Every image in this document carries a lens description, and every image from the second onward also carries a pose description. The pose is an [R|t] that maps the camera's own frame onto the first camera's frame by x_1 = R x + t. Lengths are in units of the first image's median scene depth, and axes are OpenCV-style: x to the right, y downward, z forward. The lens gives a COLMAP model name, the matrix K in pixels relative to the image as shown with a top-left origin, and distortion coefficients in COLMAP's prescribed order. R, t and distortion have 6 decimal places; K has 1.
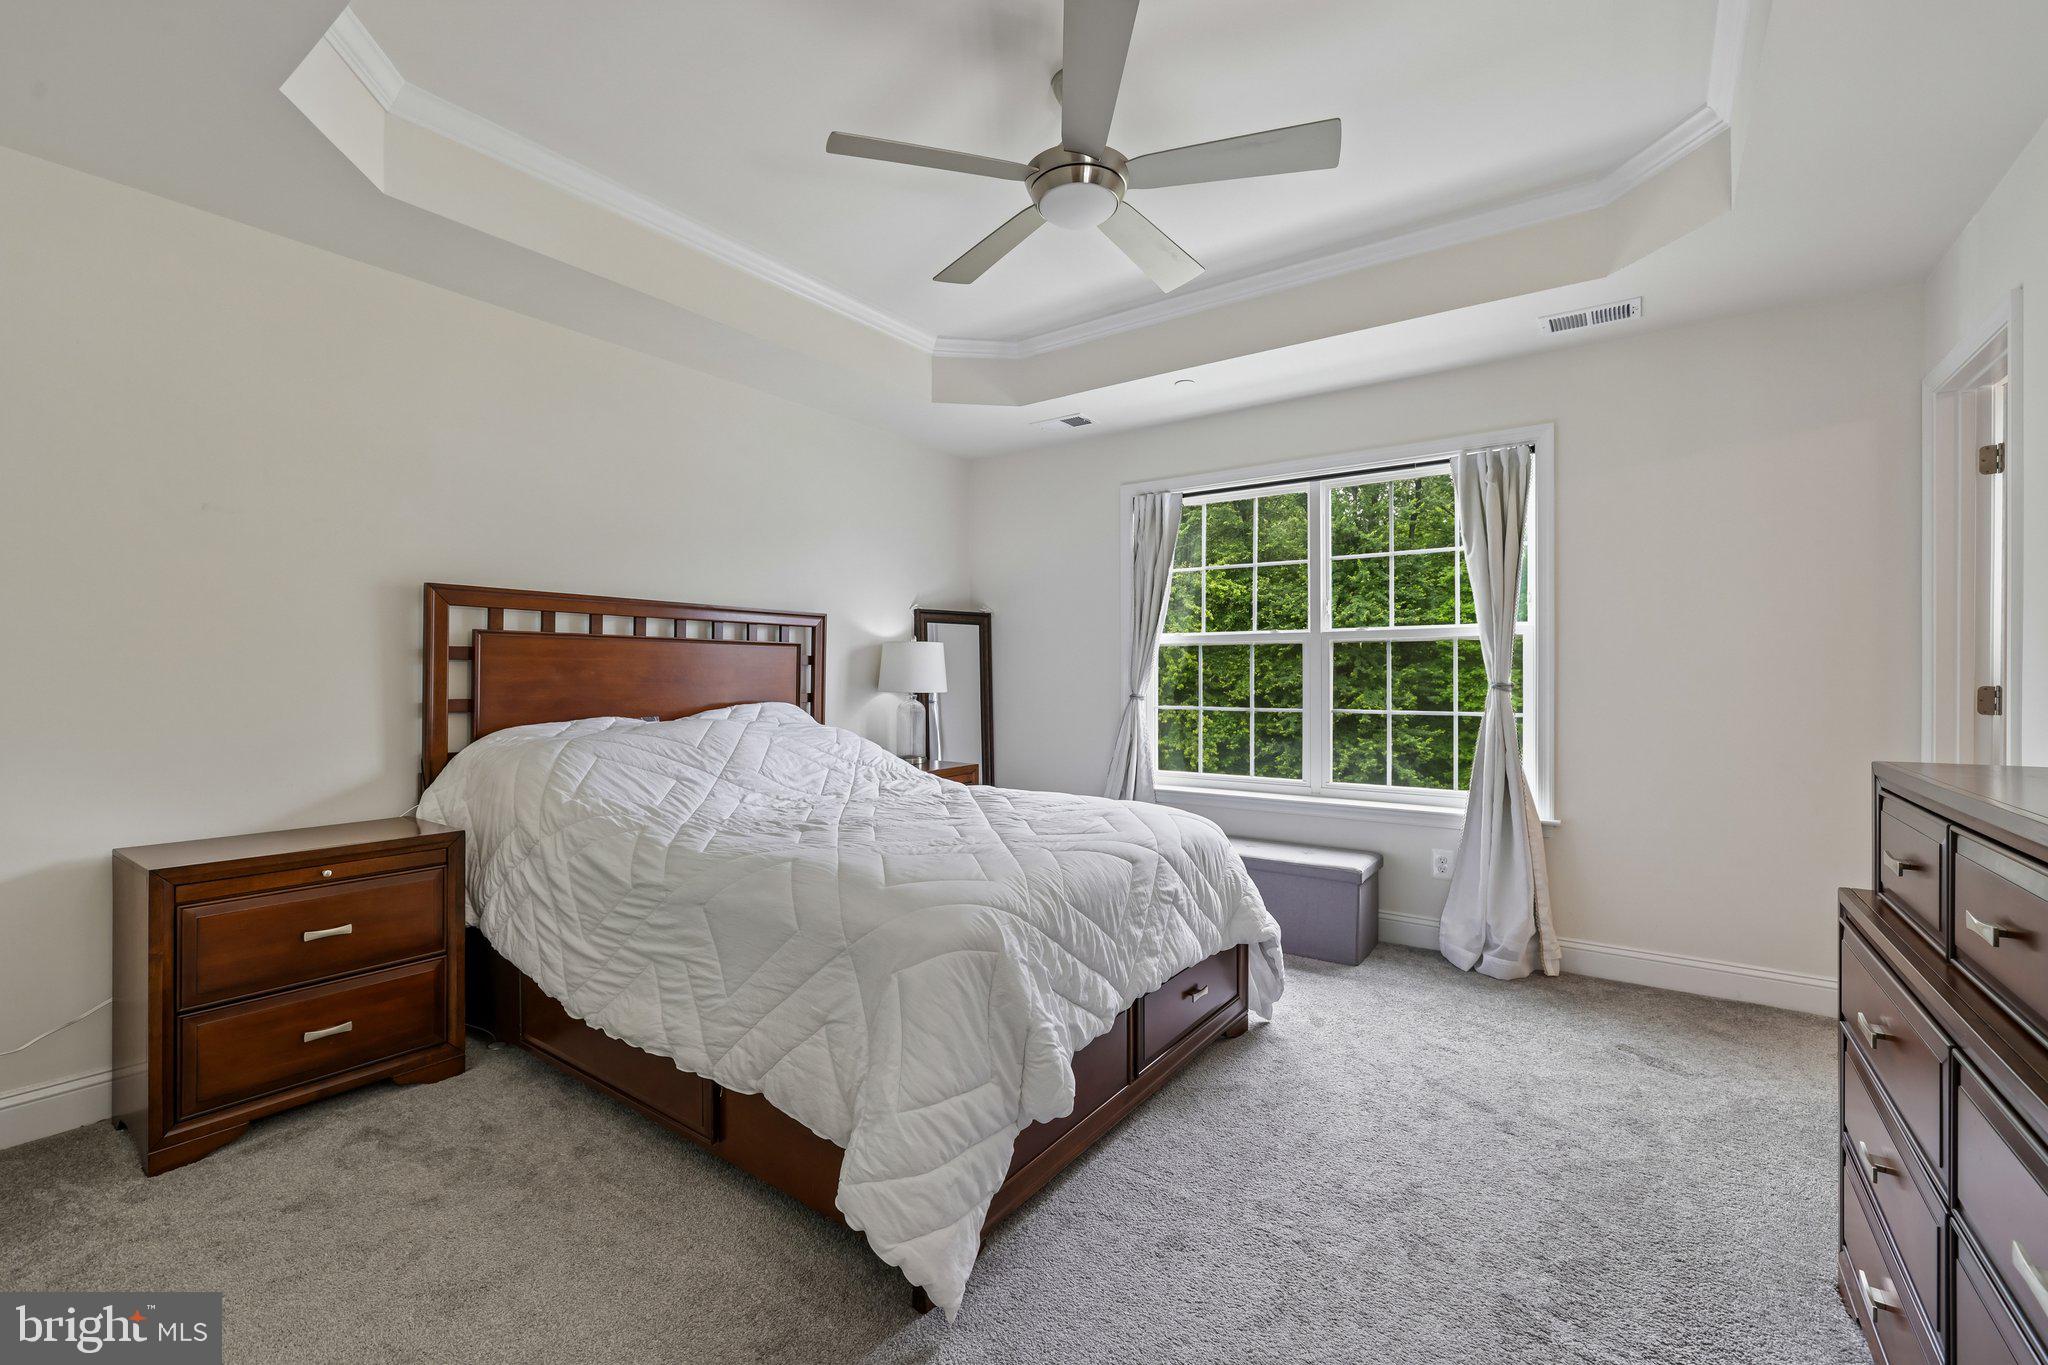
lens RADIAL K [[863.1, 0, 1017.3], [0, 863.1, 679.3], [0, 0, 1]] dist [-0.000597, 0.000234]
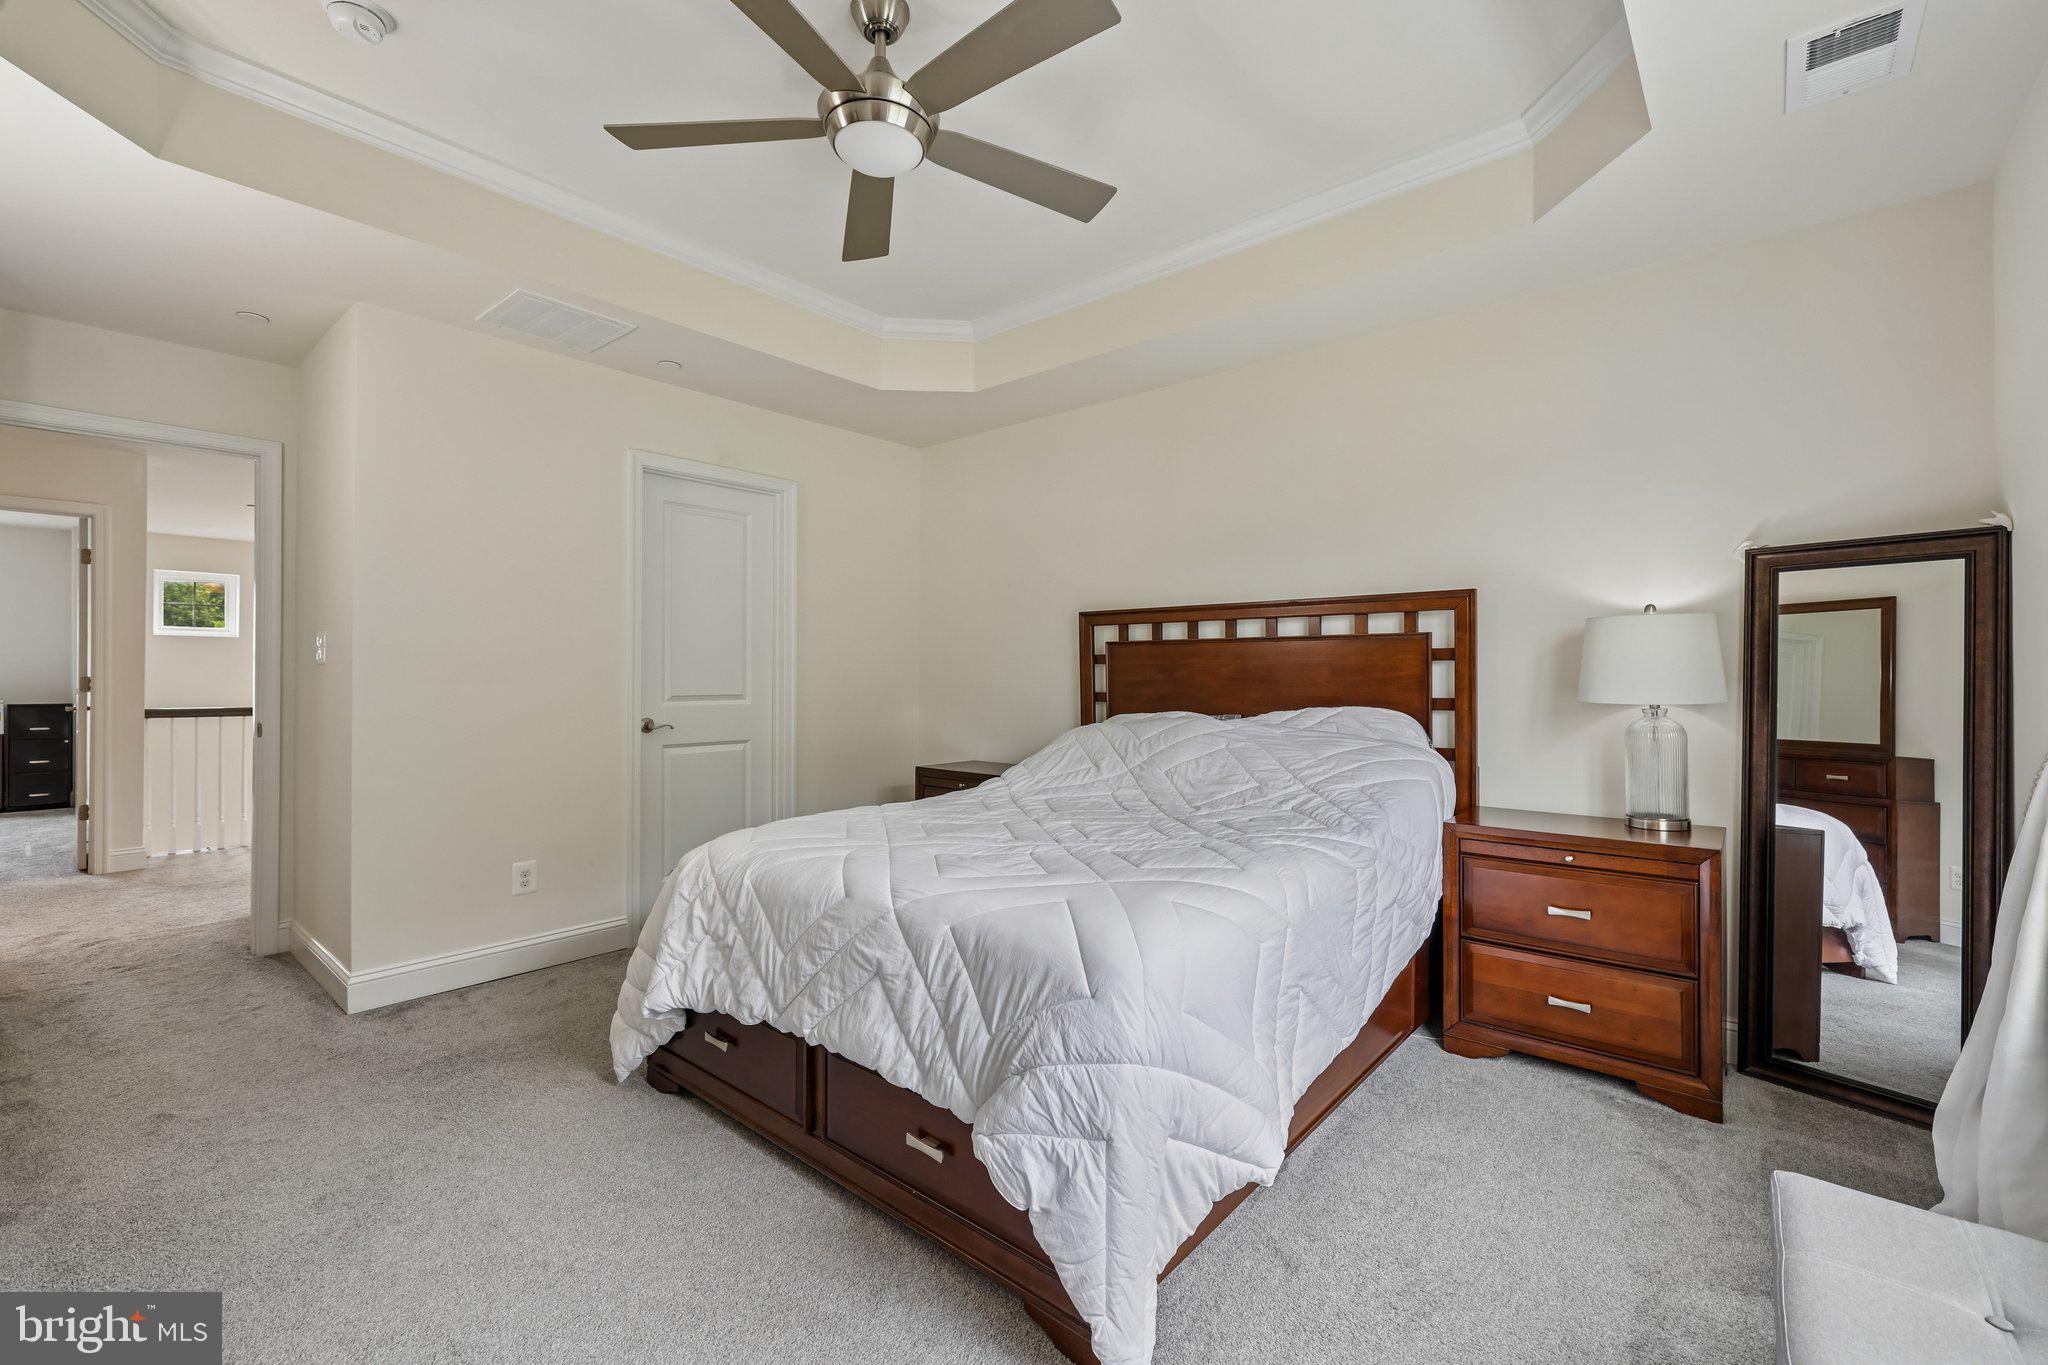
lens RADIAL K [[863.1, 0, 1017.3], [0, 863.1, 679.3], [0, 0, 1]] dist [-0.000597, 0.000234]
pose [[-0.098407, 0.009342, -0.995102, 0.735686], [-0.000507, 0.999955, 0.009438, -0.009617], [0.995146, 0.001433, -0.098398, 0.950870]]
